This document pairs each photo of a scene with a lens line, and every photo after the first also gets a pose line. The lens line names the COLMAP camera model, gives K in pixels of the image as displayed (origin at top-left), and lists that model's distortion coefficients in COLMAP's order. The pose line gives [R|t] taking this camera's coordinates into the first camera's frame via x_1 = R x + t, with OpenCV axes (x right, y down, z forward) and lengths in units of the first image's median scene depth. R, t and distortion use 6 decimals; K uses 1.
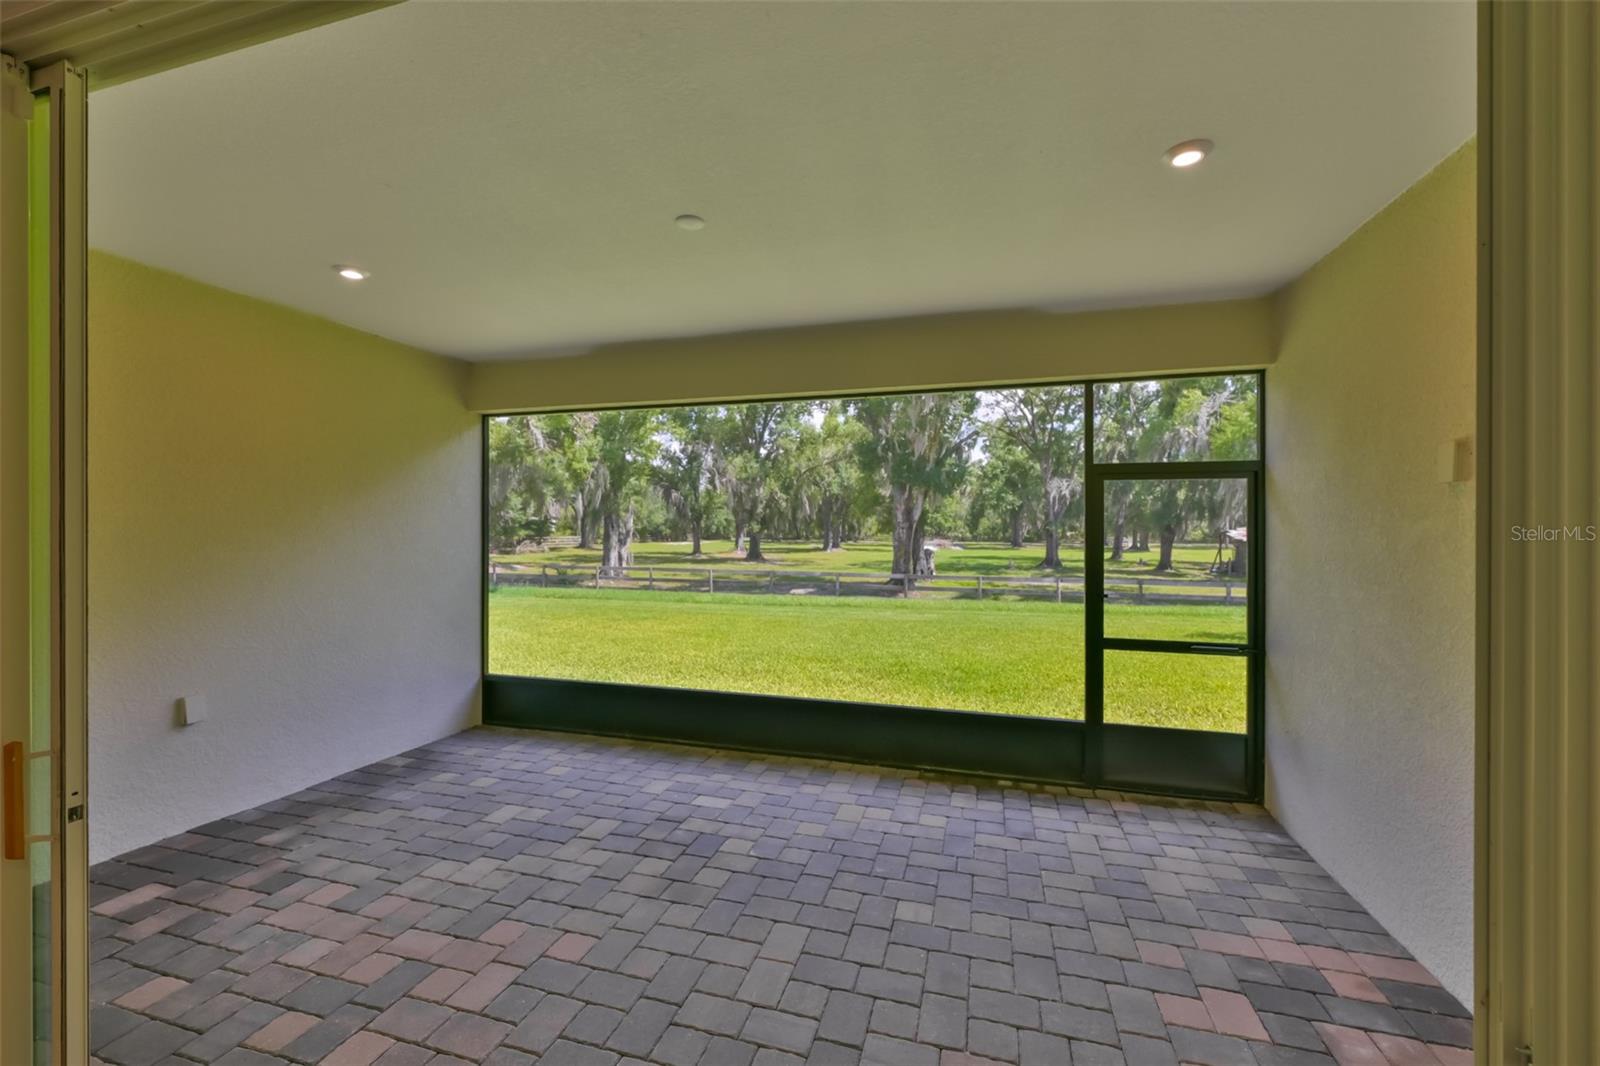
lens RADIAL K [[638.0, 0, 800.0], [0, 638.0, 533.0], [0, 0, 1]] dist [0.000082, 0.000178]
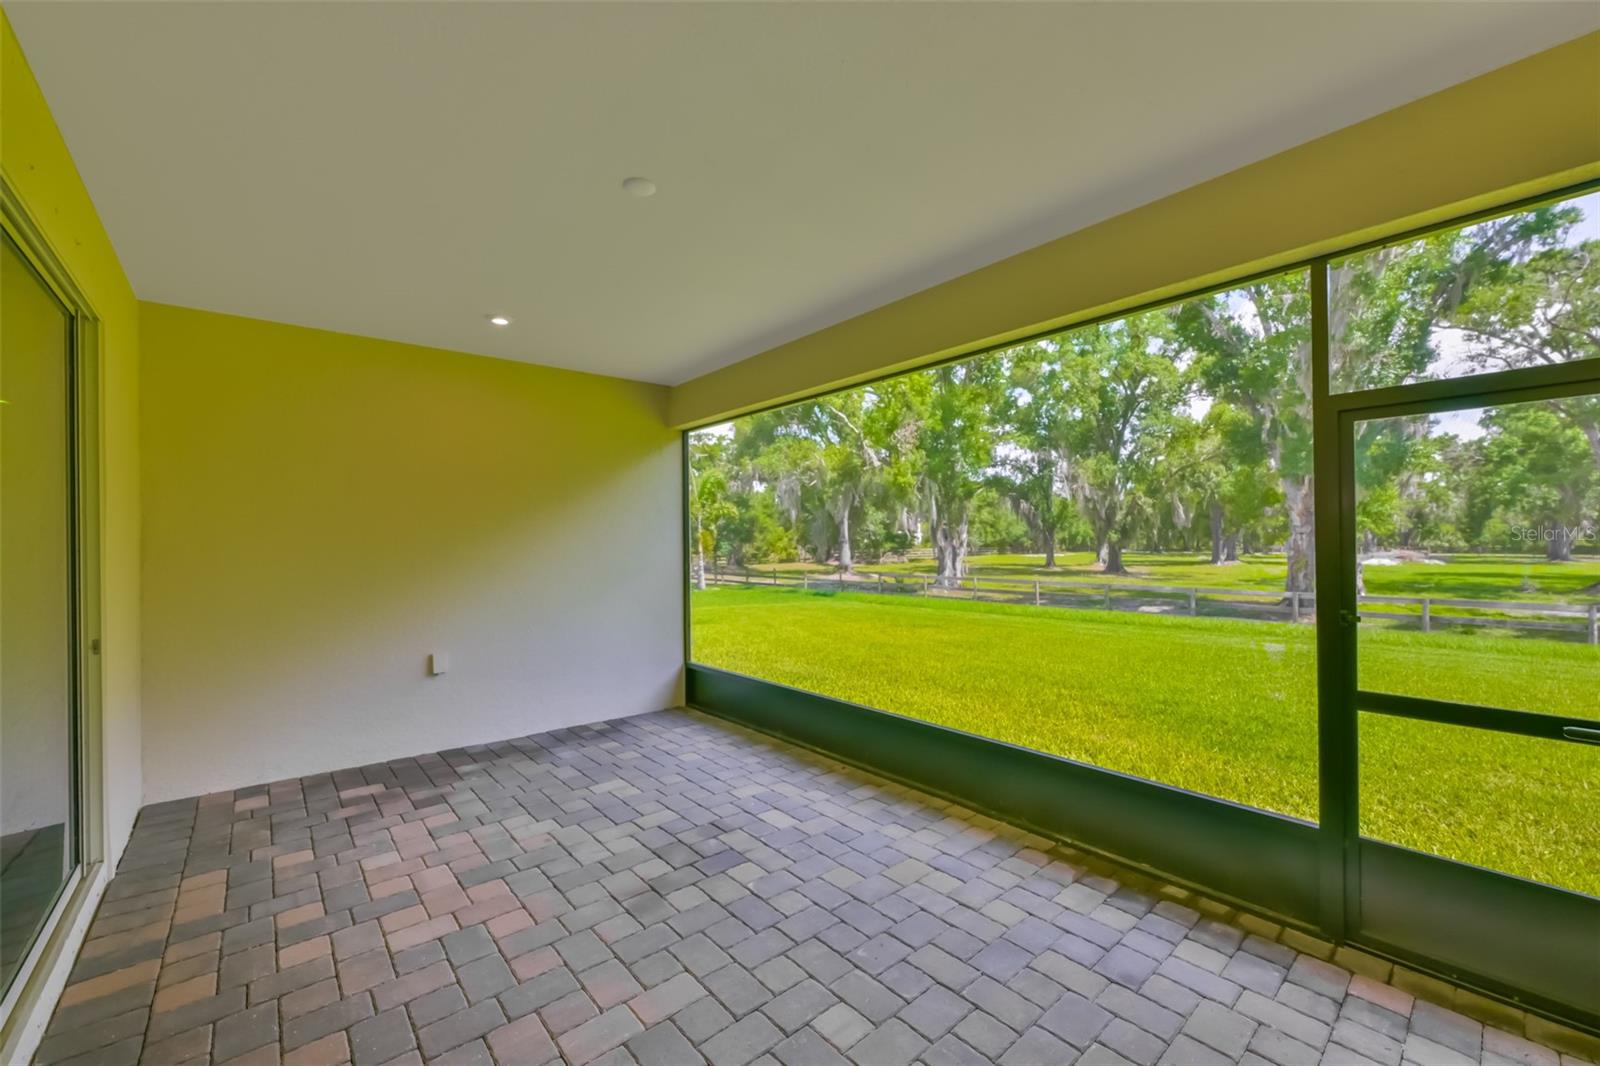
lens RADIAL K [[623.4, 0, 803.1], [0, 623.4, 541.1], [0, 0, 1]] dist [-0.000478, 0.000172]
pose [[0.844839, -0.012405, -0.534876, 0.036153], [0.008183, 0.999914, -0.010265, 0.003158], [0.534958, 0.004296, 0.844868, 0.025177]]
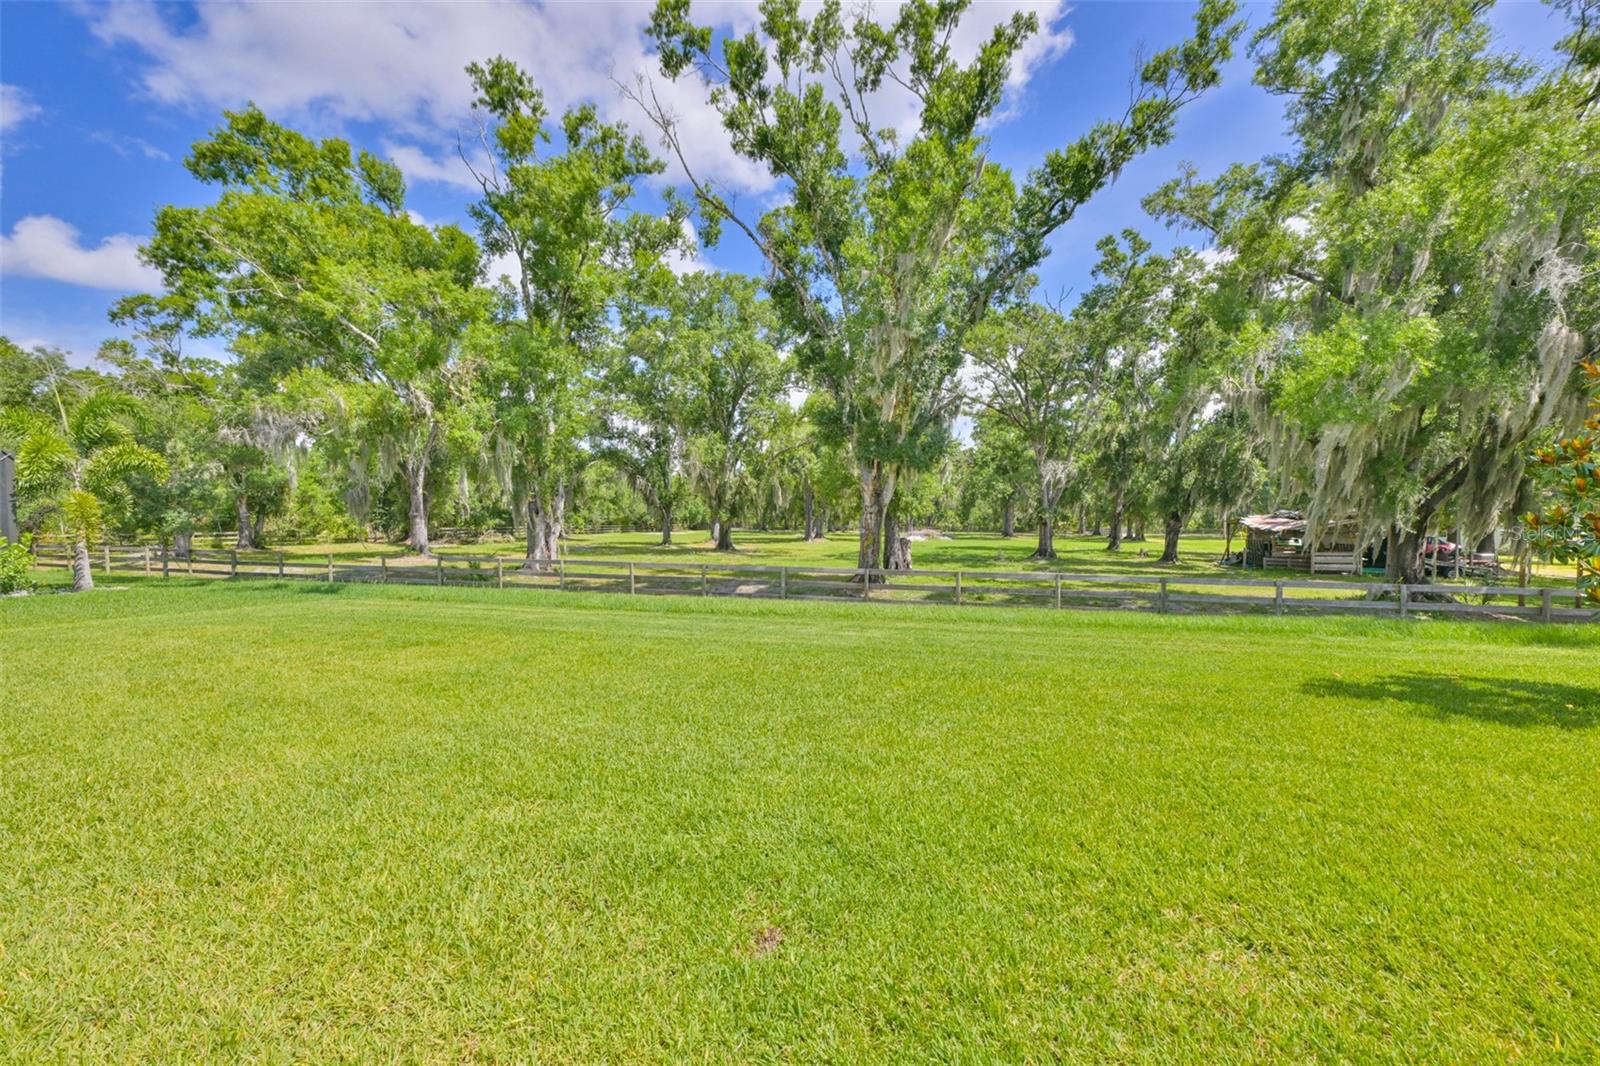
lens RADIAL K [[623.4, 0, 803.1], [0, 623.4, 541.1], [0, 0, 1]] dist [-0.000478, 0.000172]
pose [[0.999949, -0.000336, 0.010099, 0.042627], [0.000059, 0.999625, 0.027372, 0.004356], [-0.010104, -0.027370, 0.999574, 0.122954]]
